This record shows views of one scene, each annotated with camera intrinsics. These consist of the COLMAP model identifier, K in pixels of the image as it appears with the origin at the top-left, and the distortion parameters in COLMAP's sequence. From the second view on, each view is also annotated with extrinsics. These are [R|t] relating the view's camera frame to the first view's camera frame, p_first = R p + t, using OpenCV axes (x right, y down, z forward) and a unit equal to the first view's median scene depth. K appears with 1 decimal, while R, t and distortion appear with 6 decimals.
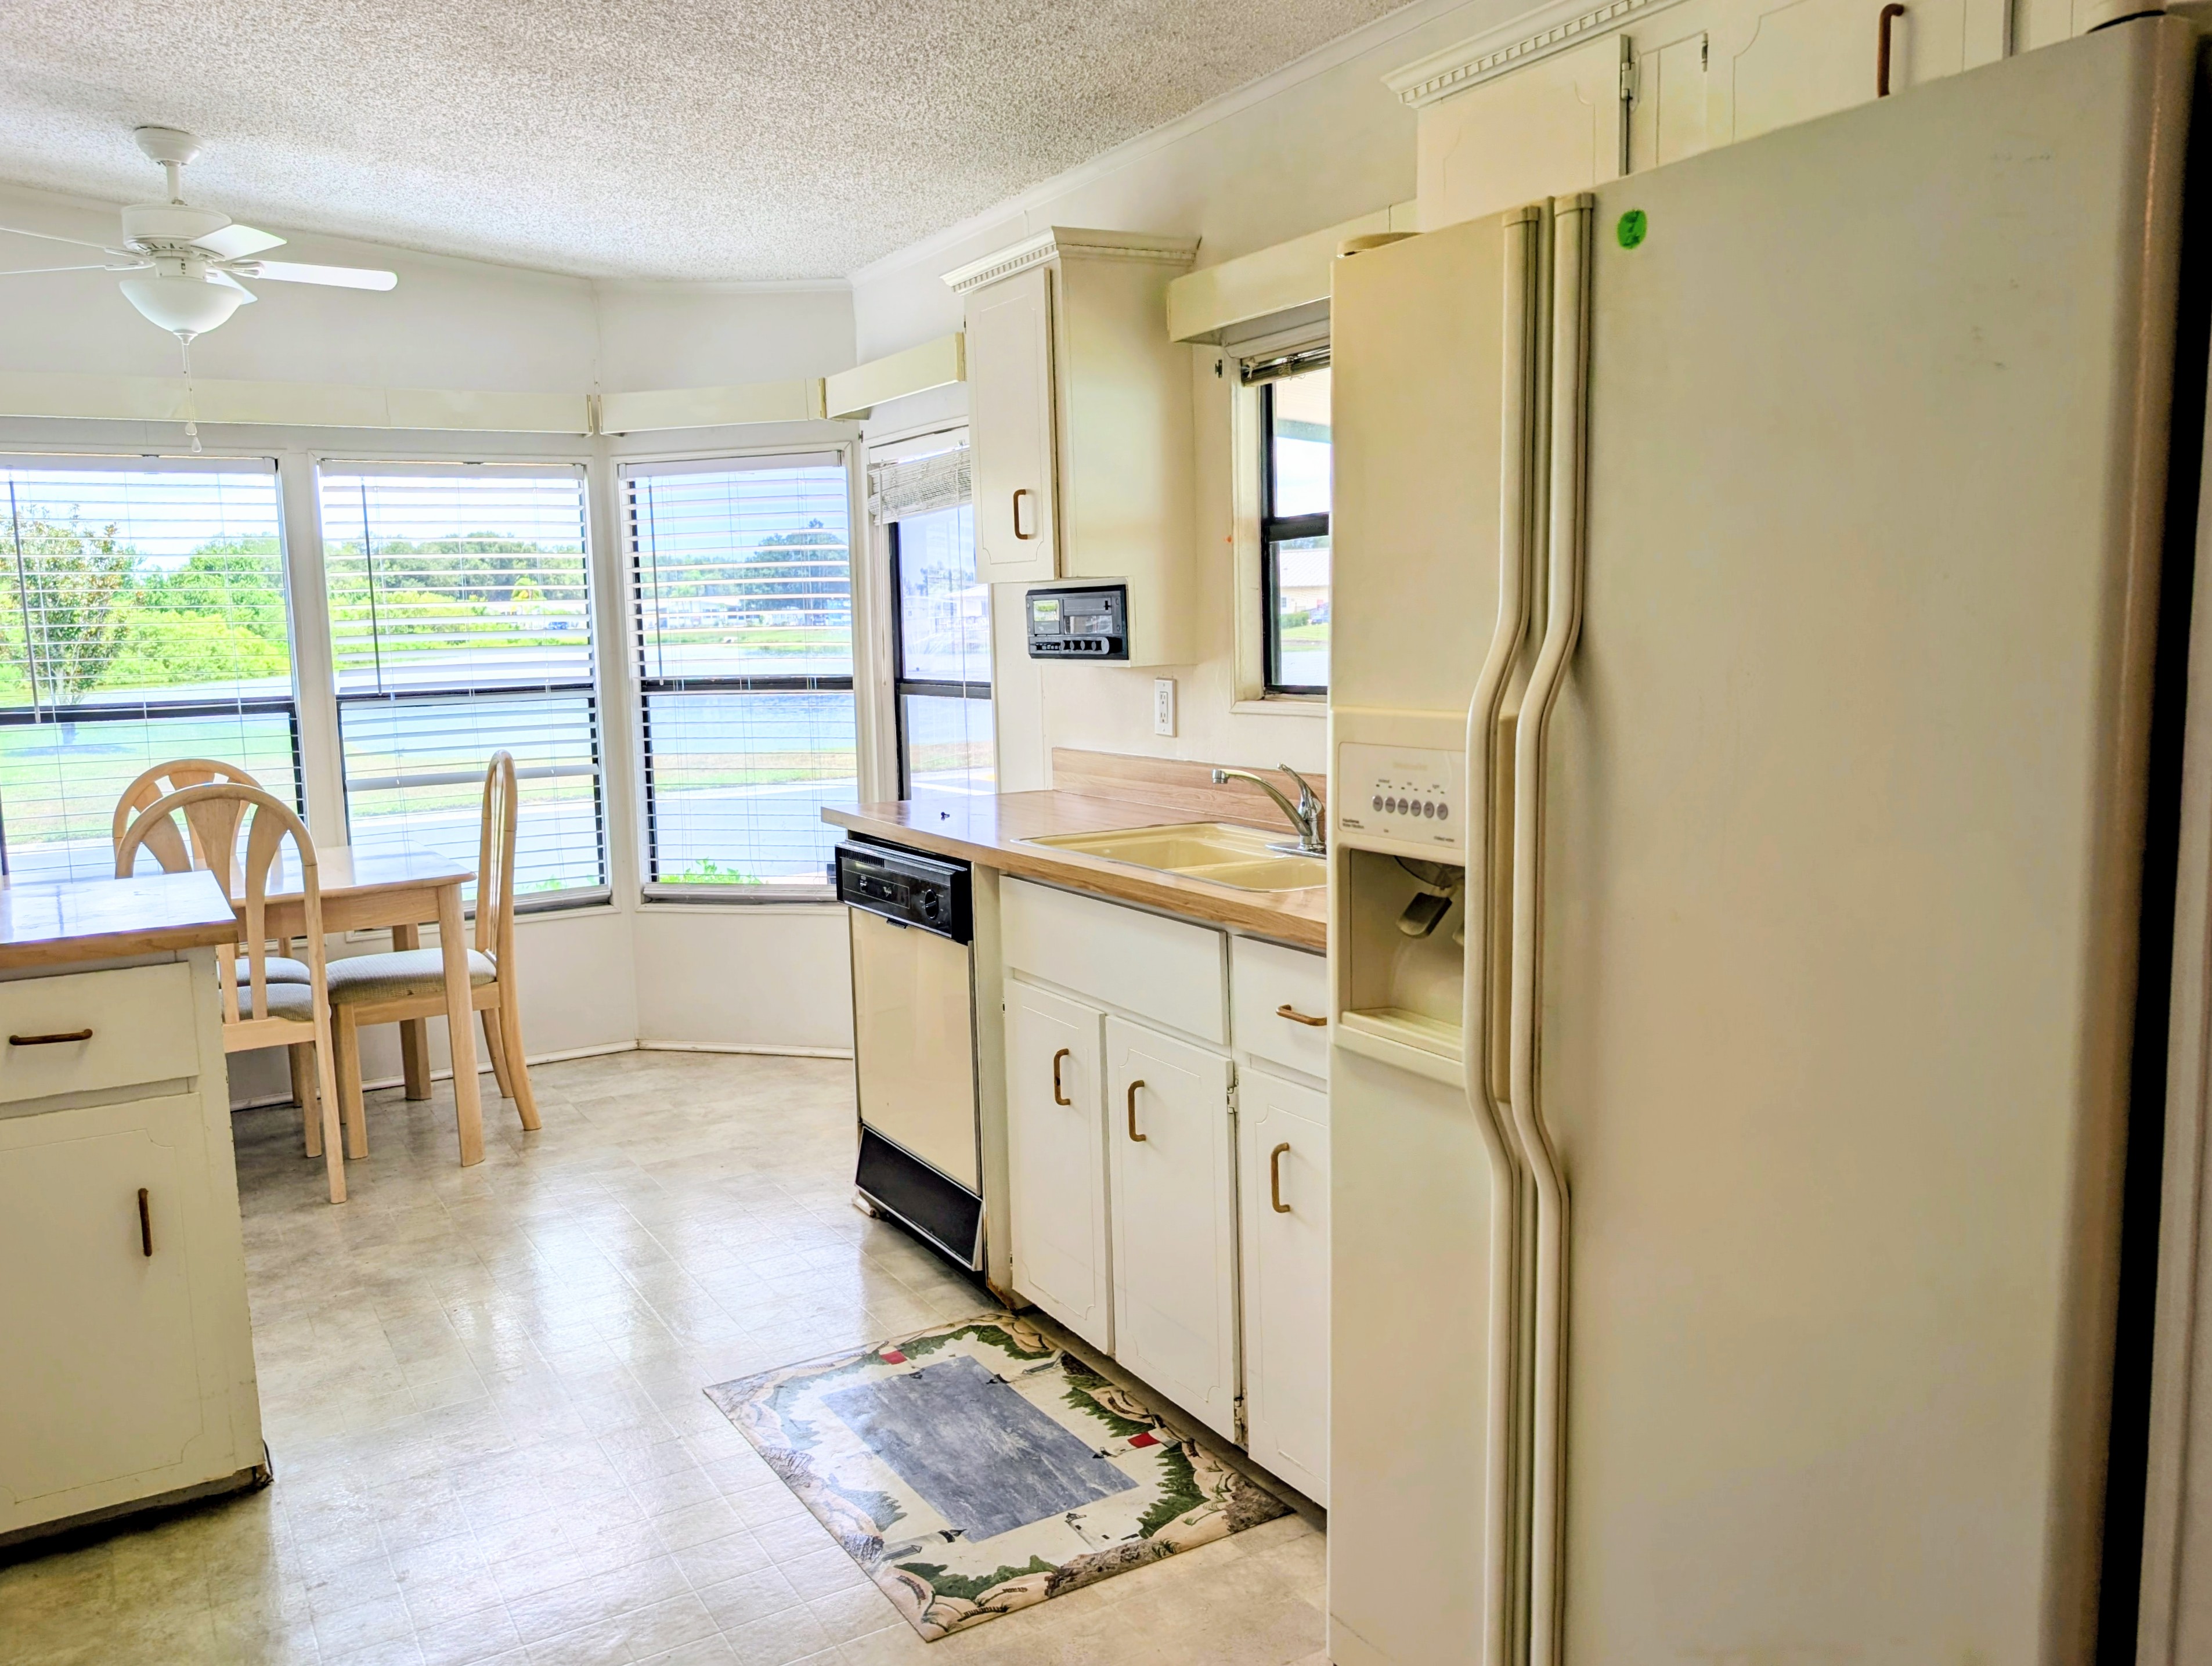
lens RADIAL K [[1703.4, 0, 1094.1], [0, 1703.4, 830.5], [0, 0, 1]] dist [0.028306, -0.037058]
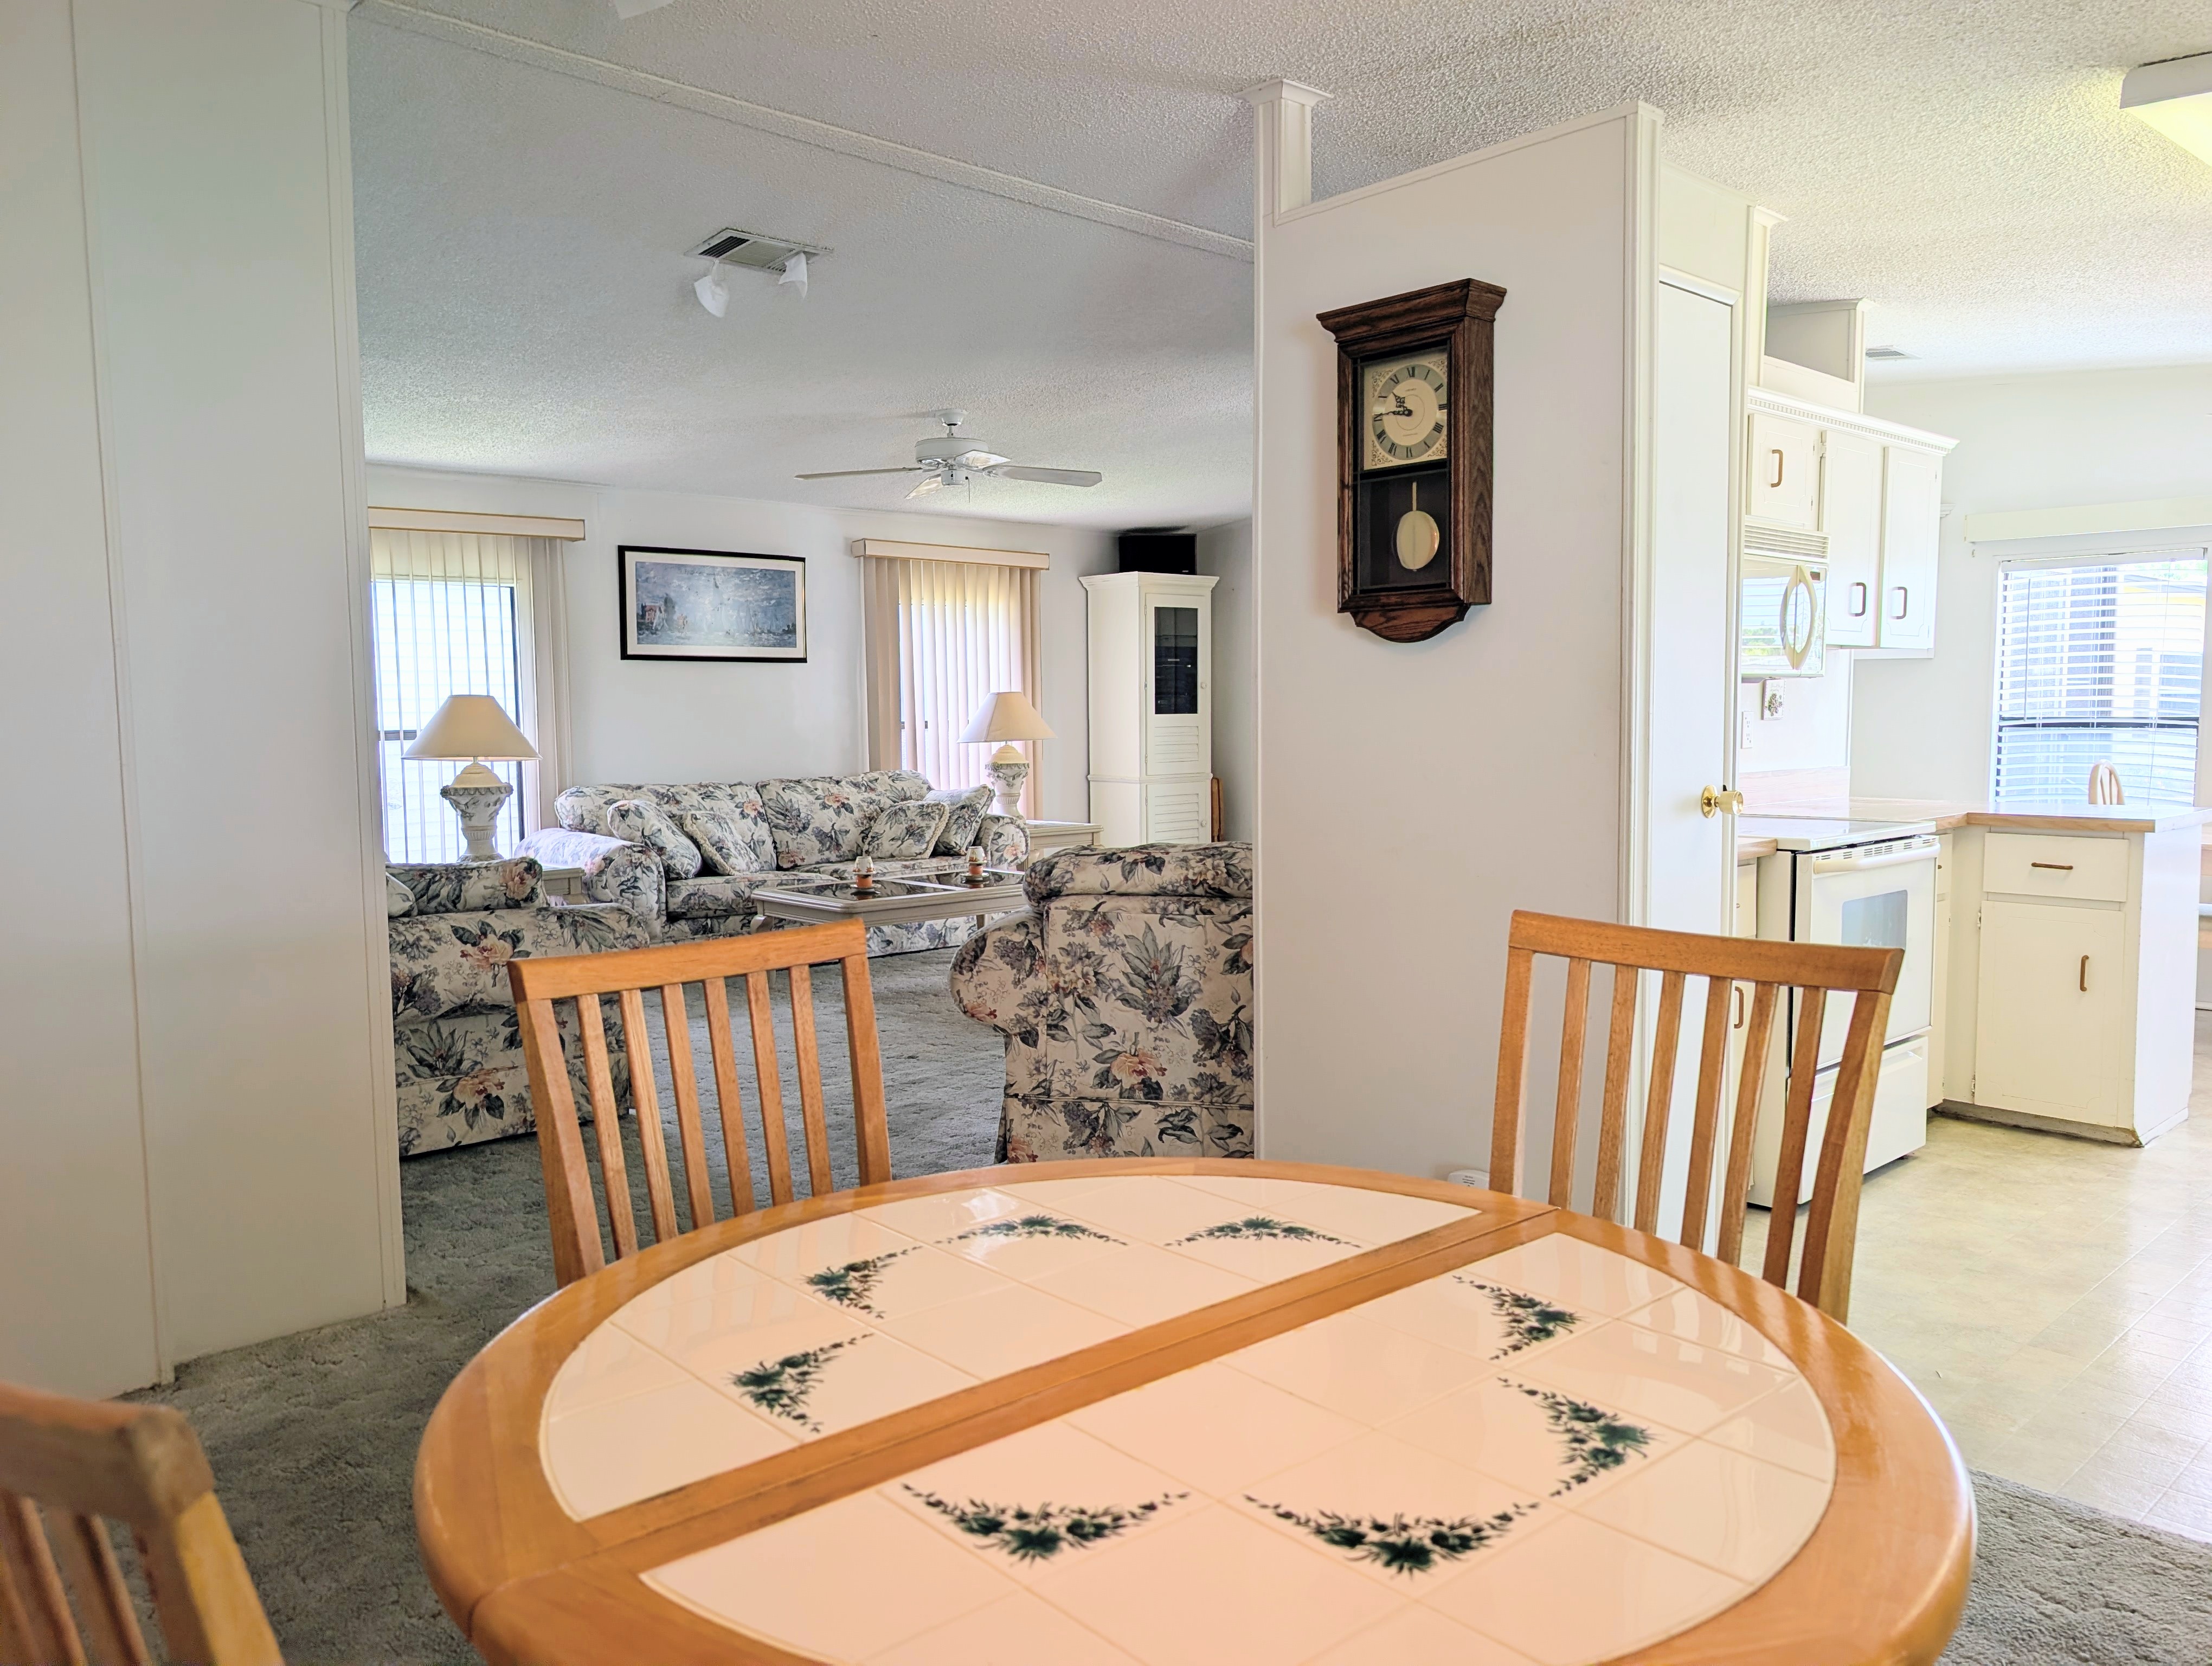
lens RADIAL K [[1619.1, 0, 1106.1], [0, 1619.1, 822.5], [0, 0, 1]] dist [0.020698, -0.008920]
pose [[0.216085, 0.097306, -0.971514, 0.572501], [-0.121413, 0.989976, 0.072151, 0.039264], [0.968796, 0.102364, 0.225733, -0.285717]]
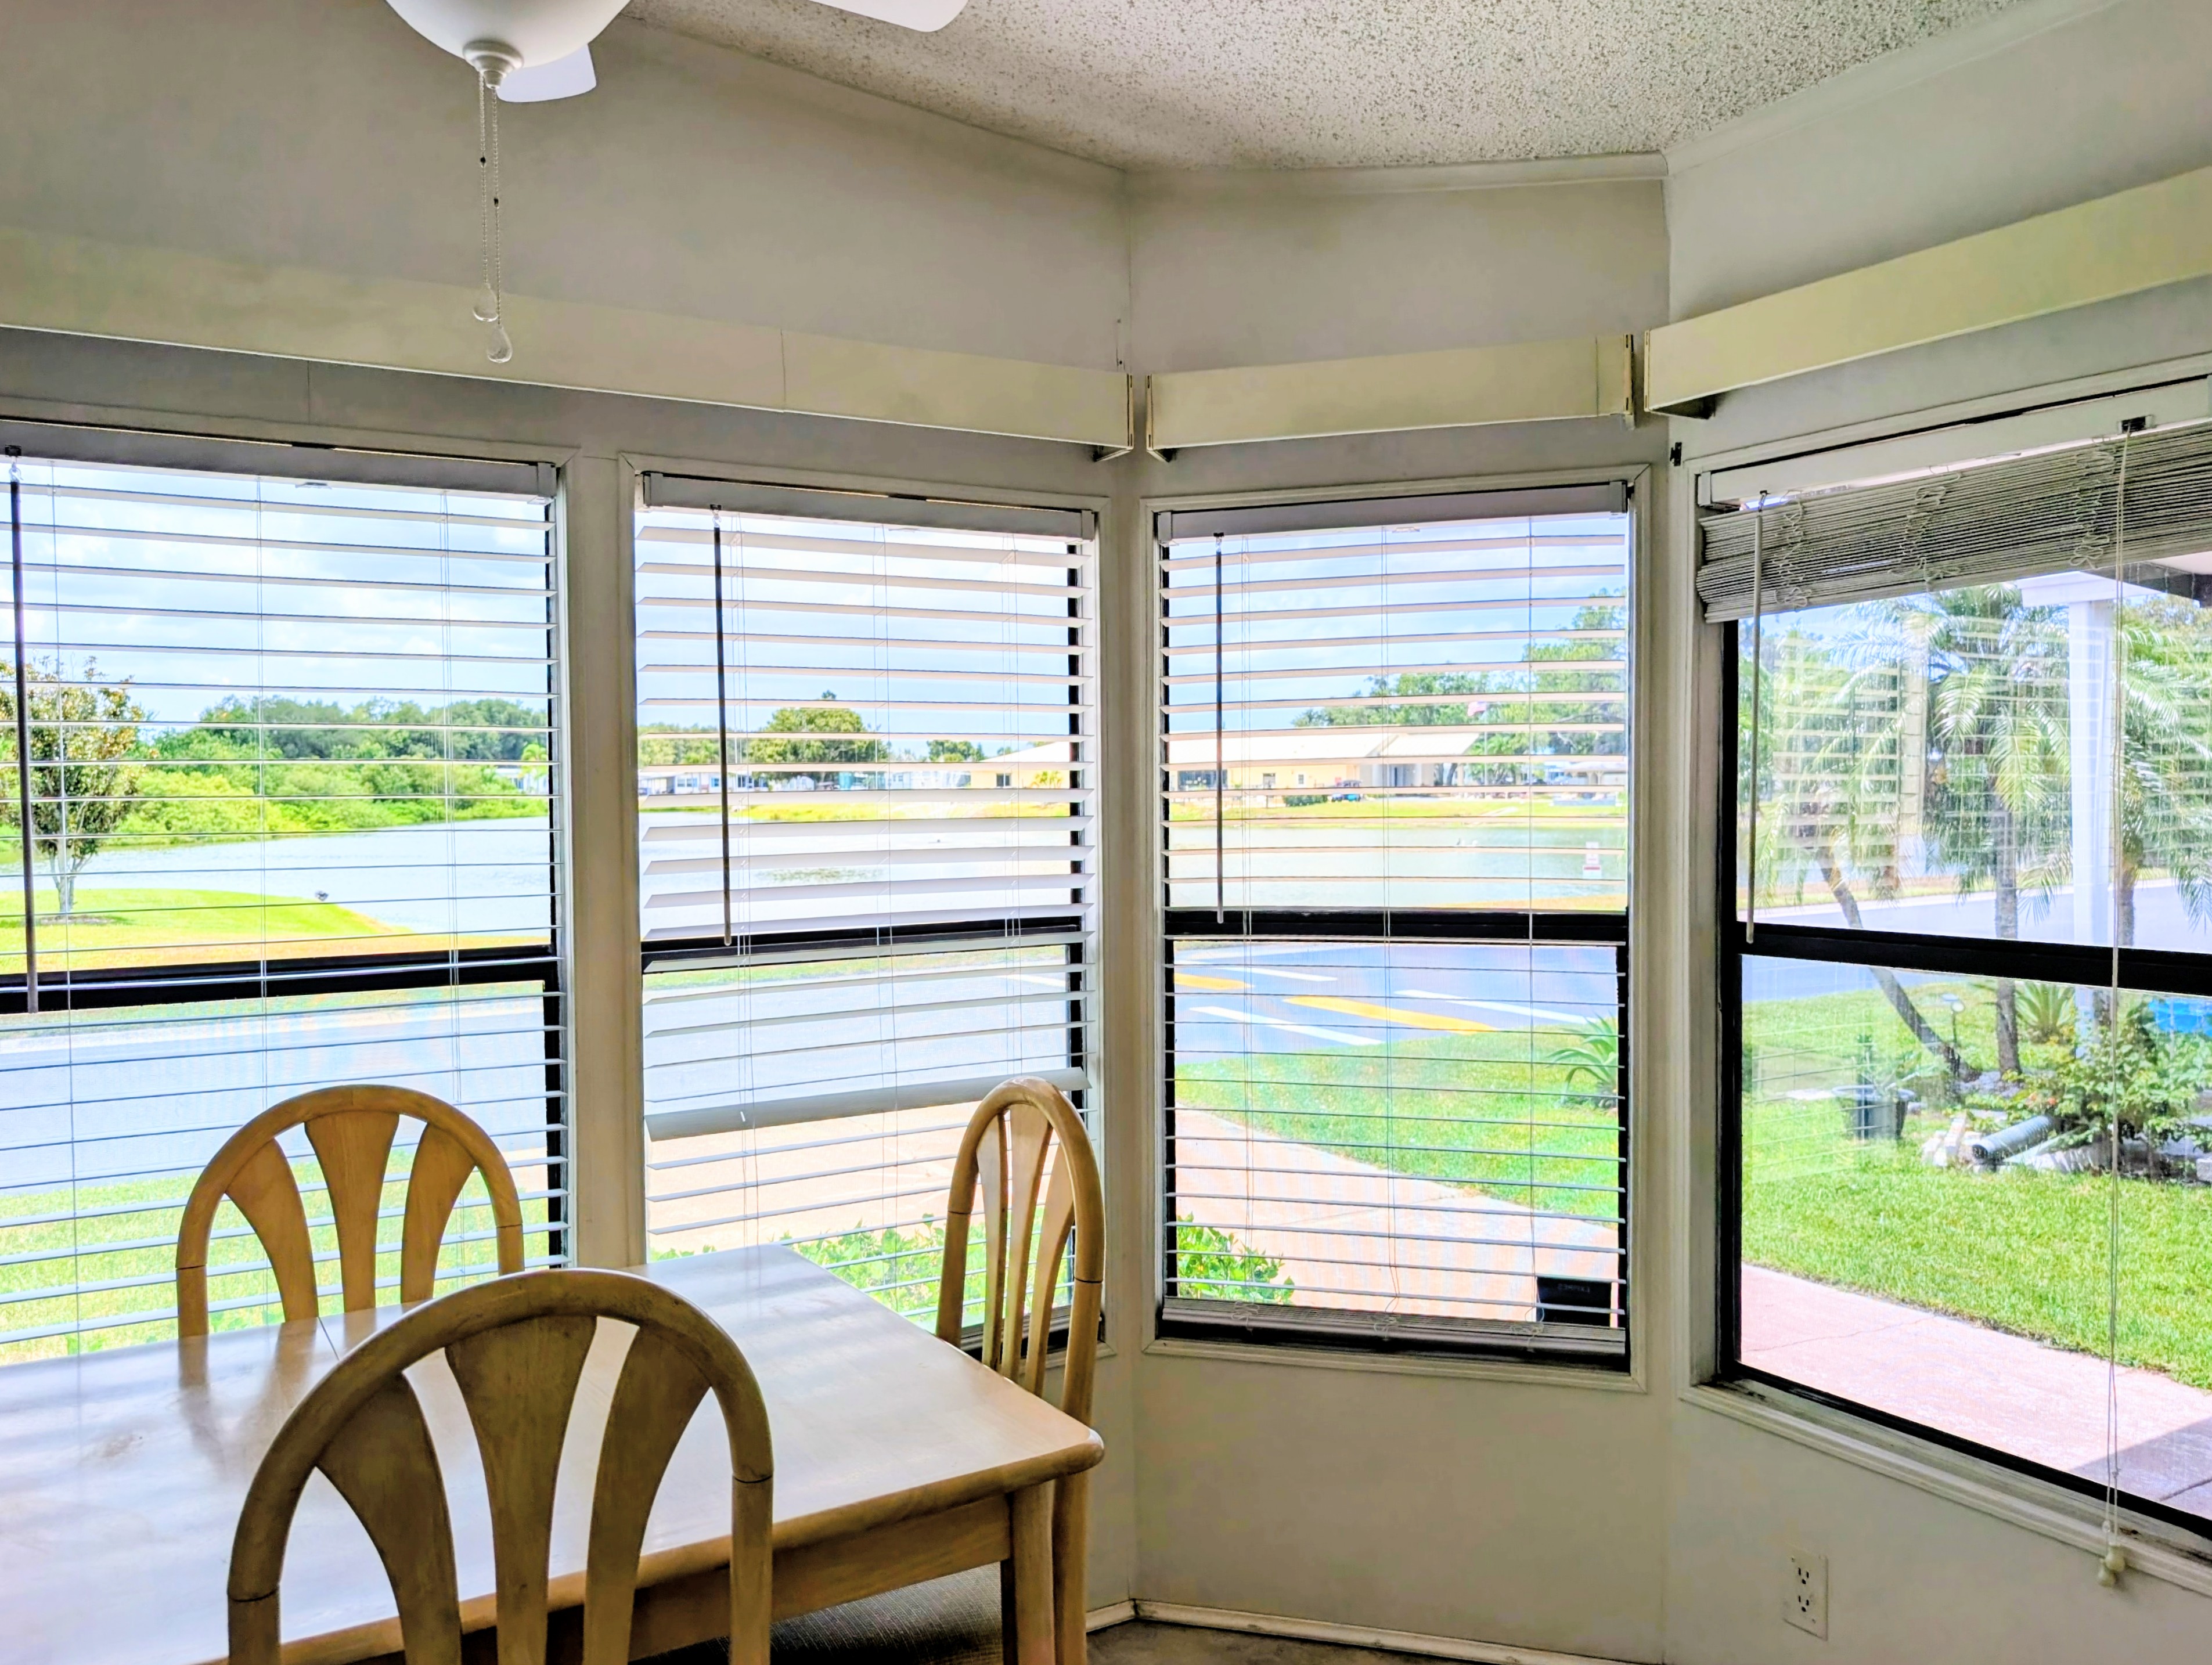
lens RADIAL K [[1706.6, 0, 1106.0], [0, 1706.6, 832.5], [0, 0, 1]] dist [0.002346, -0.003128]
pose [[0.999838, 0.015895, 0.008451, -0.368152], [-0.014963, 0.994799, -0.100751, -0.074851], [-0.010009, 0.100608, 0.994876, 0.592587]]
